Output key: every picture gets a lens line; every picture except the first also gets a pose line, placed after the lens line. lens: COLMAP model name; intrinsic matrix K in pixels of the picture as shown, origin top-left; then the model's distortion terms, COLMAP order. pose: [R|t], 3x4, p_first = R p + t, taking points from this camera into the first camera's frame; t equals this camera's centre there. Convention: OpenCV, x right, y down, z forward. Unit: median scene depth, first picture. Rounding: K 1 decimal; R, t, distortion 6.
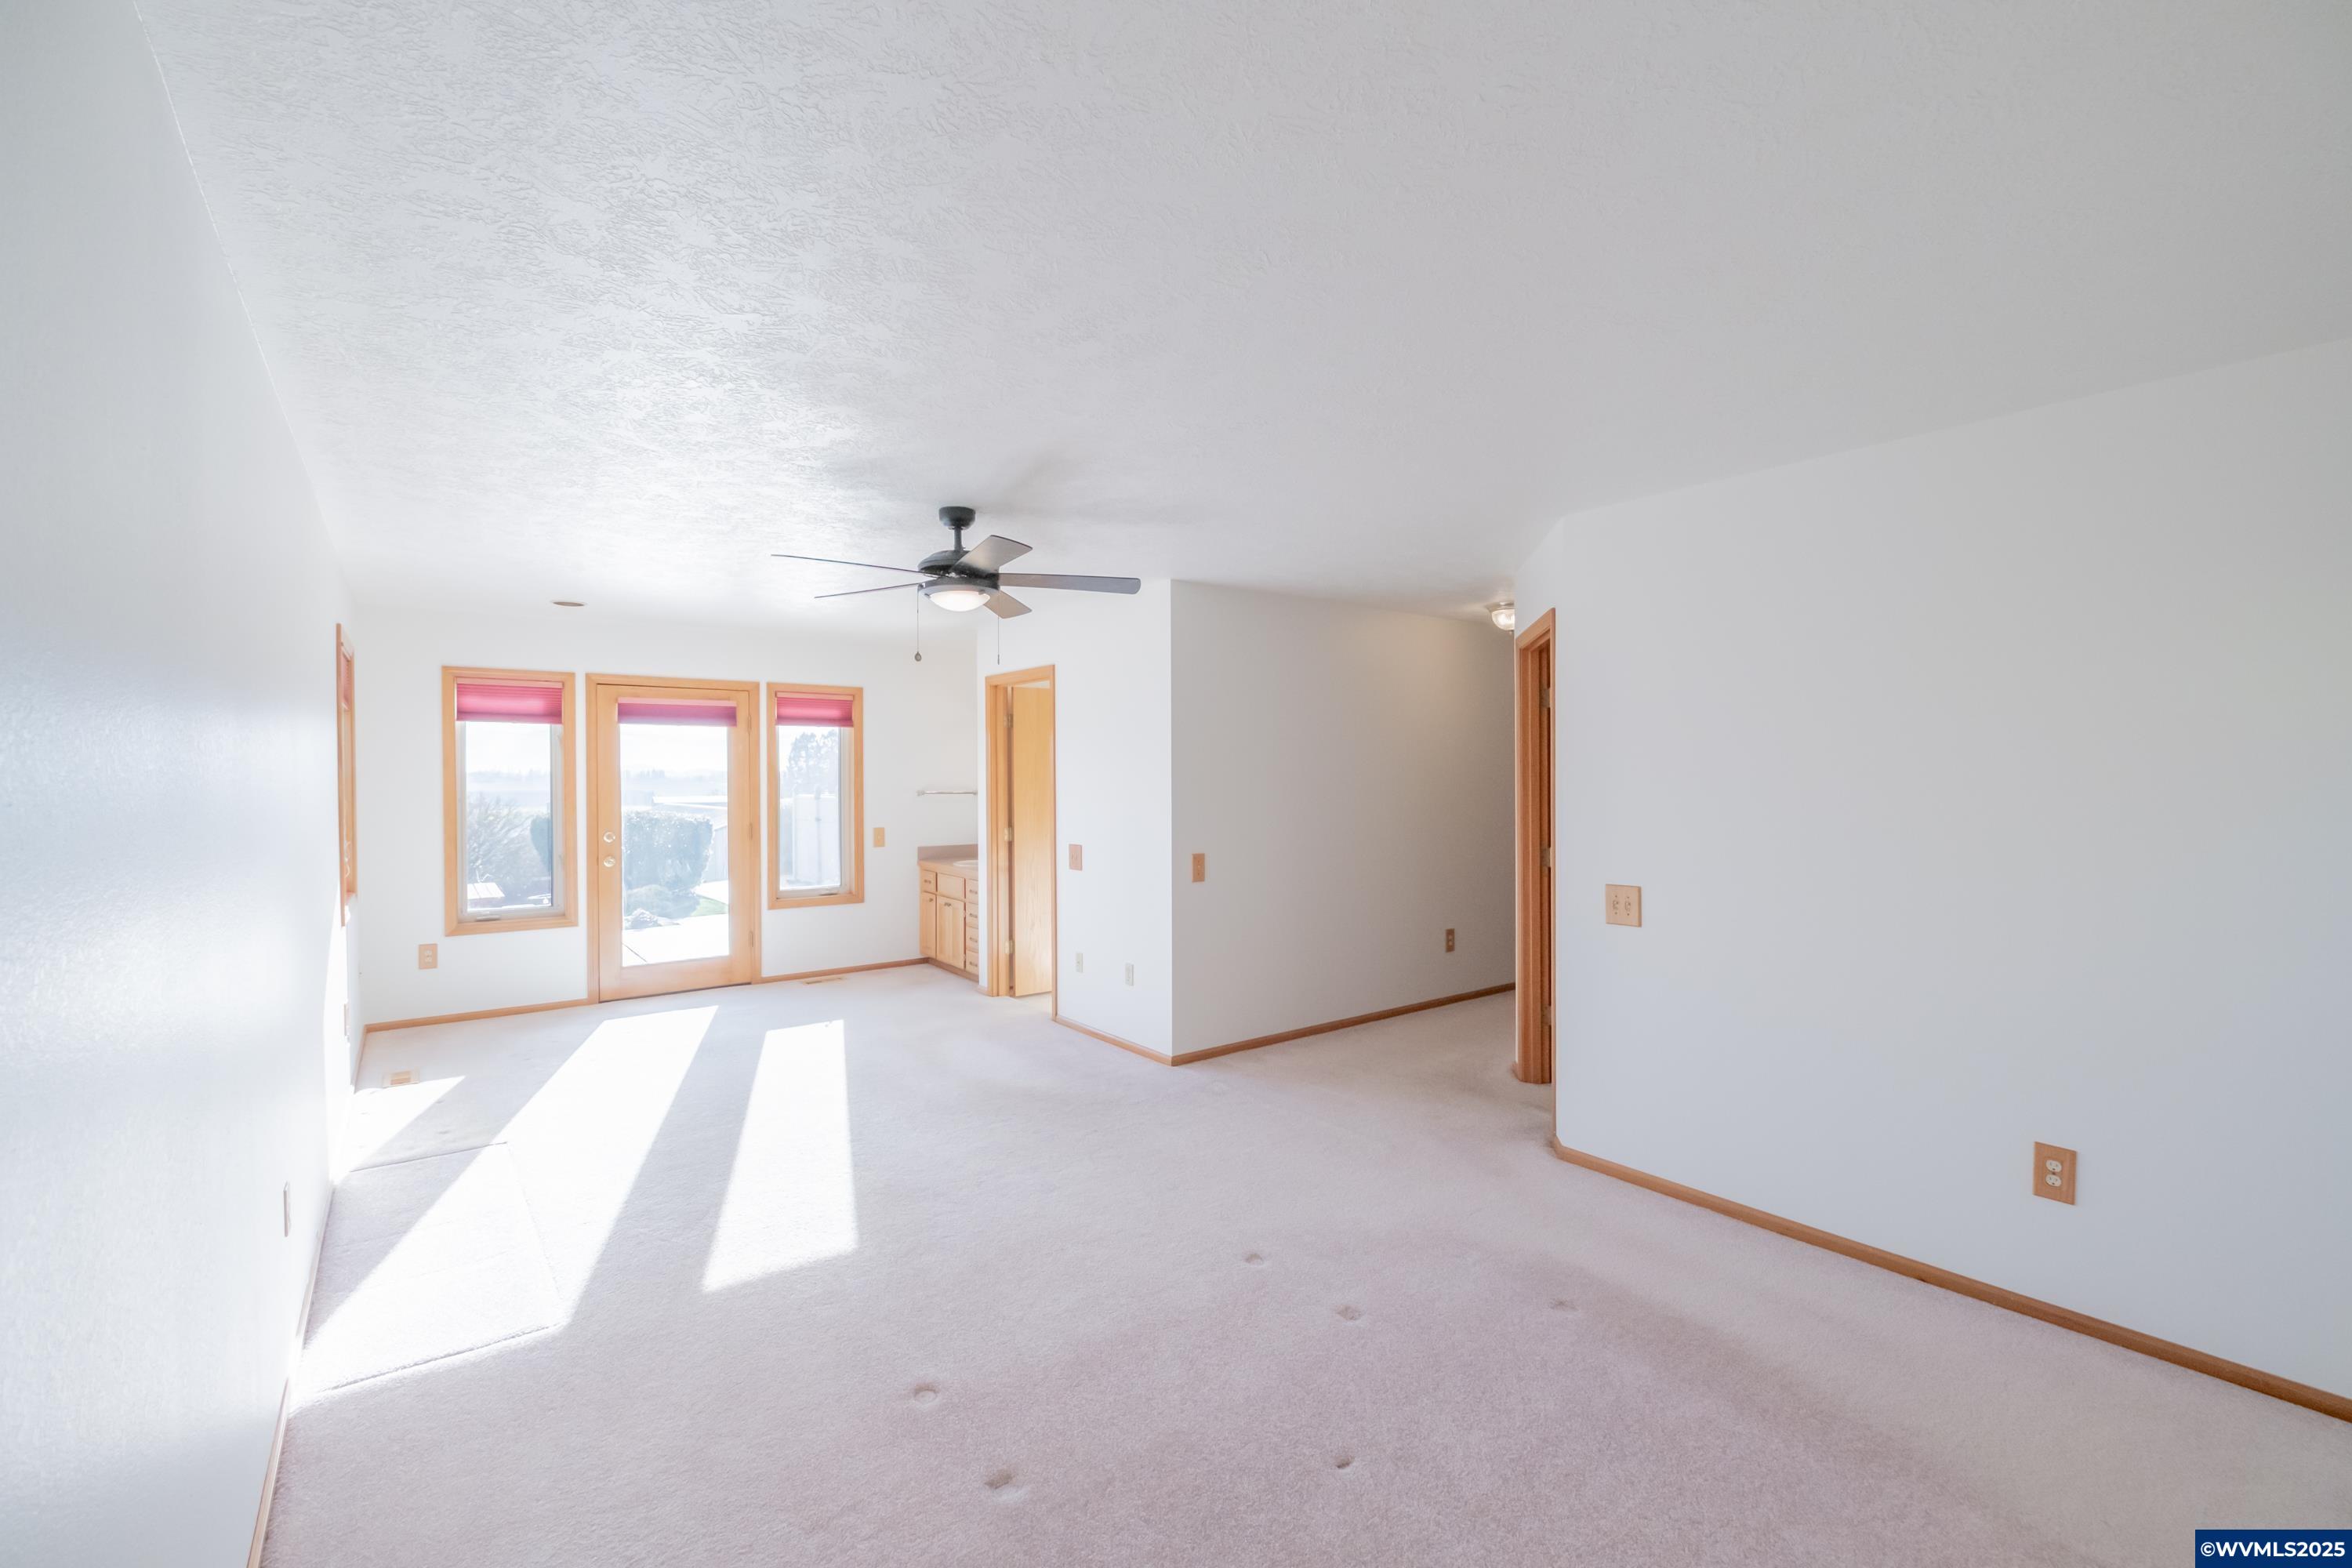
lens RADIAL K [[1011.0, 0, 1194.3], [0, 1011.0, 775.1], [0, 0, 1]] dist [0.000314, -0.000072]
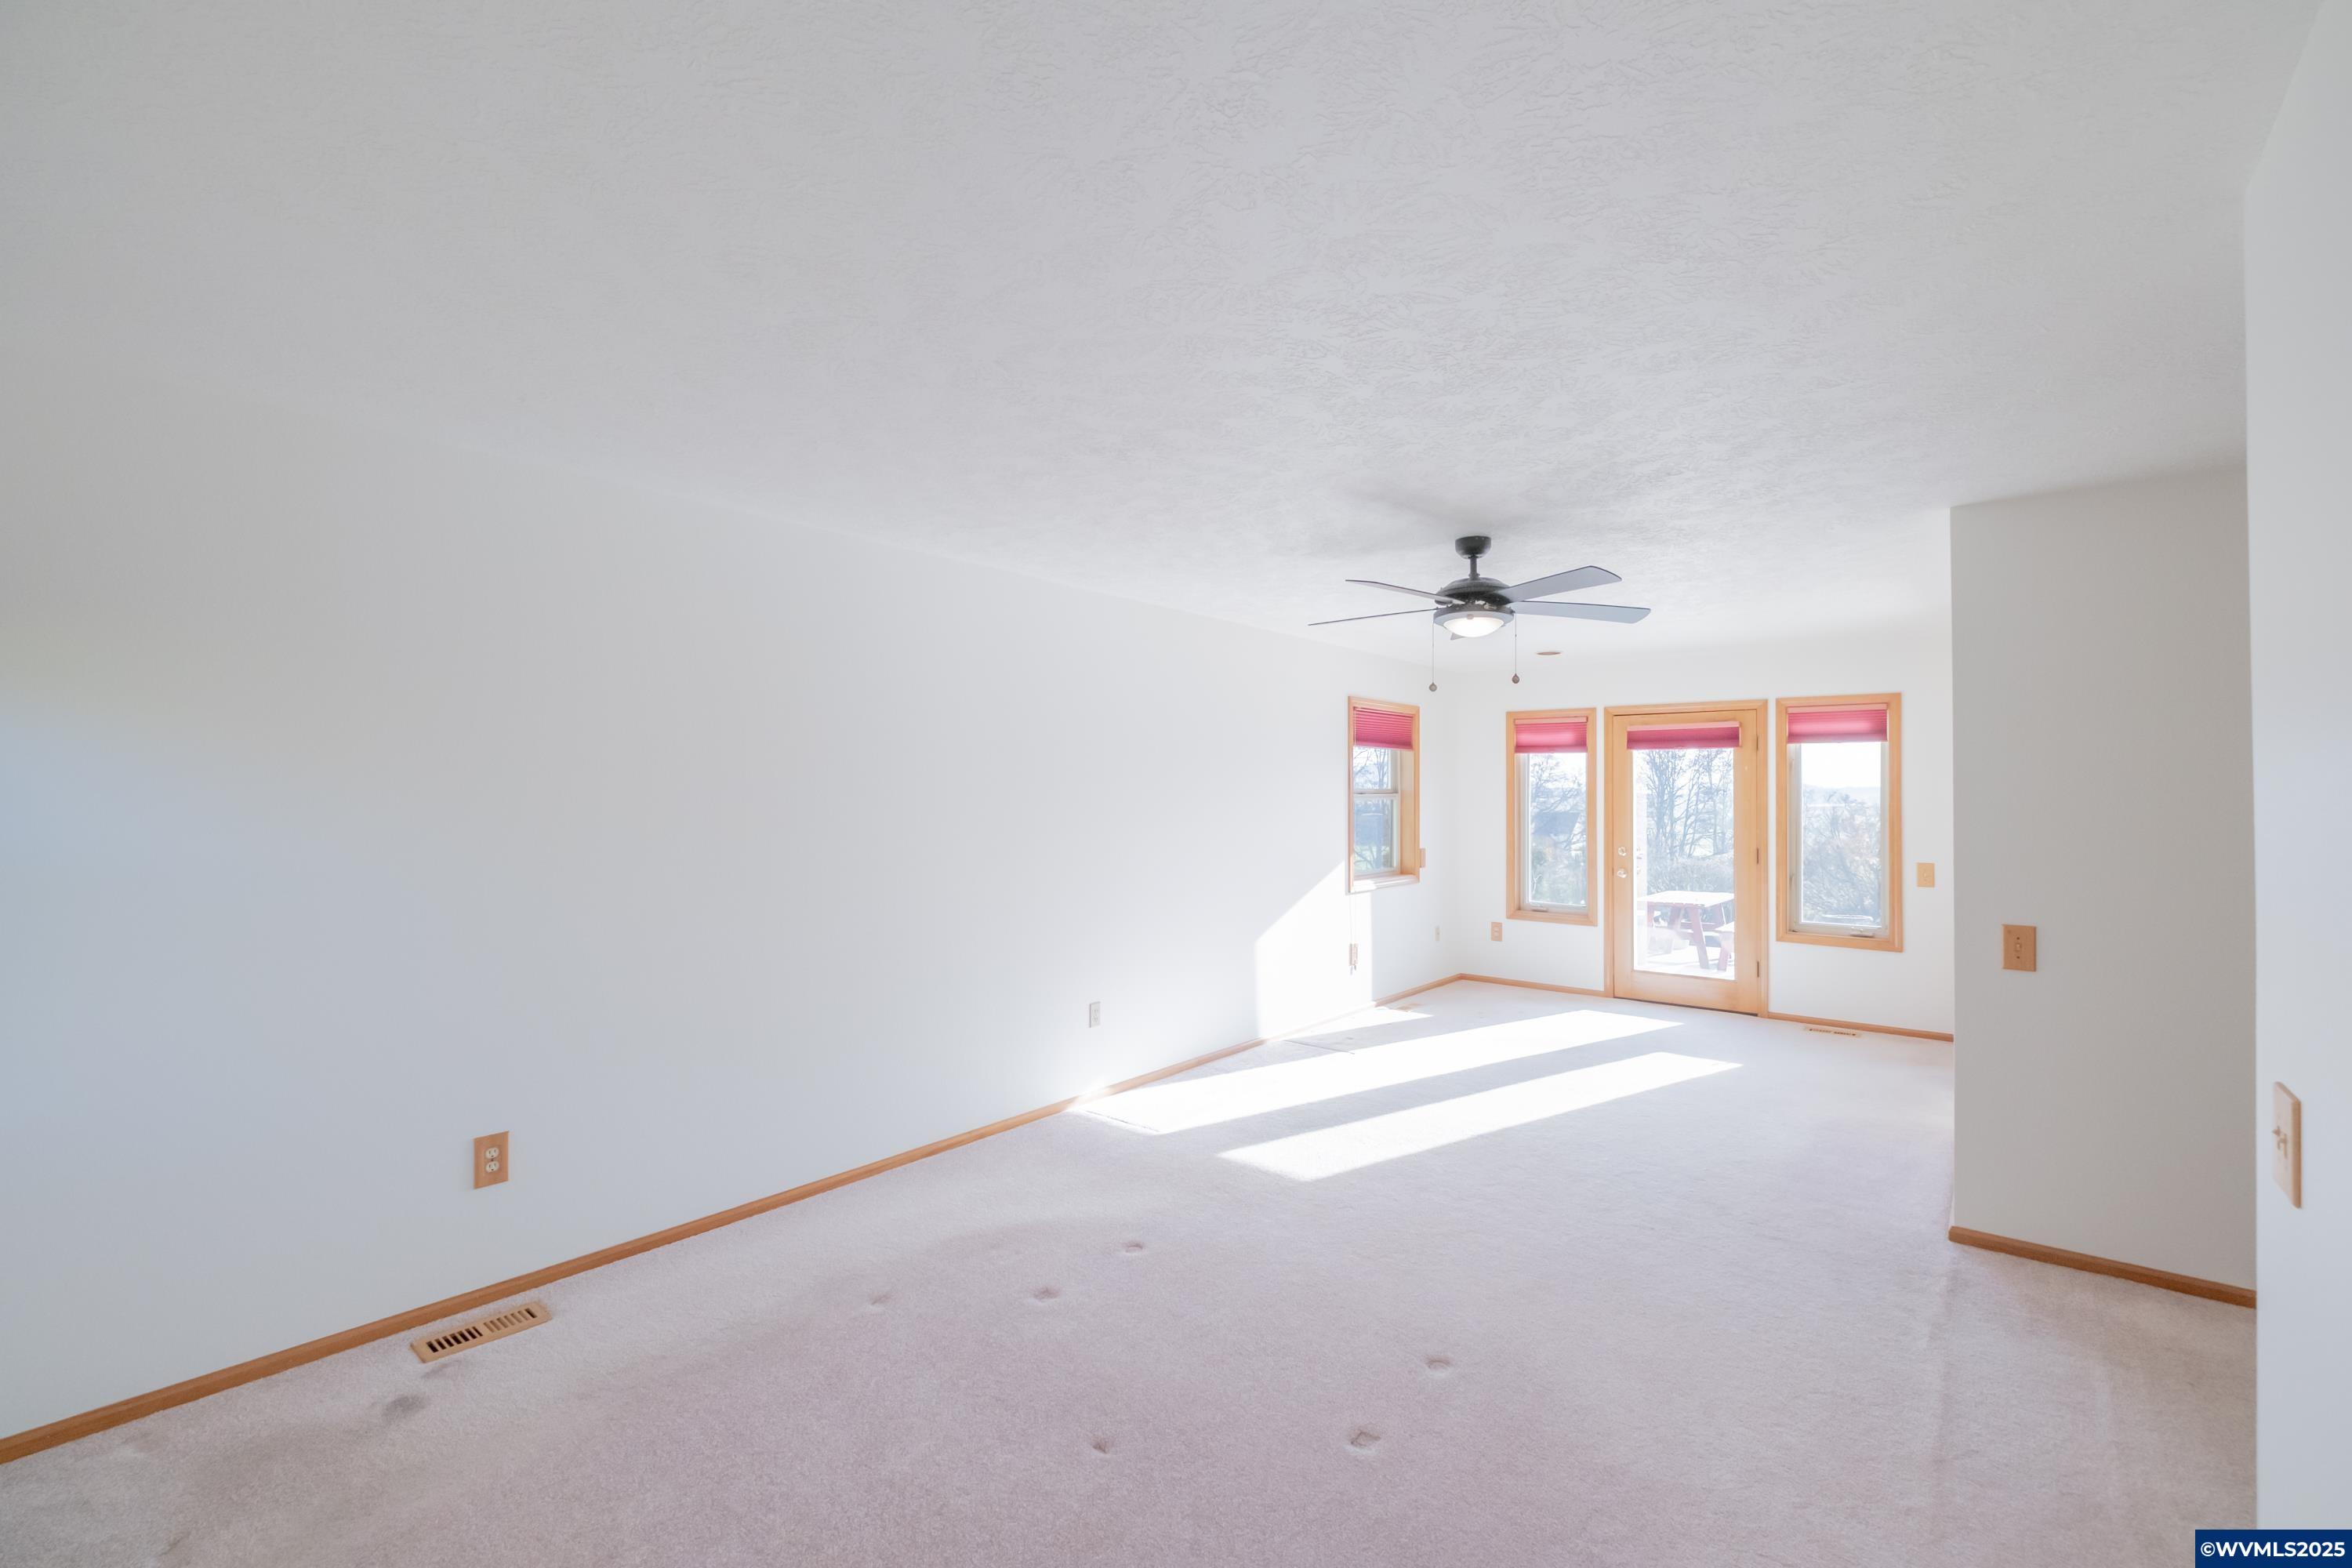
lens RADIAL K [[1011.0, 0, 1194.3], [0, 1011.0, 775.1], [0, 0, 1]] dist [0.000314, -0.000072]
pose [[0.211111, -0.014819, -0.977350, 0.420520], [-0.007641, 0.999829, -0.016811, -0.000615], [0.977432, 0.011016, 0.210962, 0.301503]]
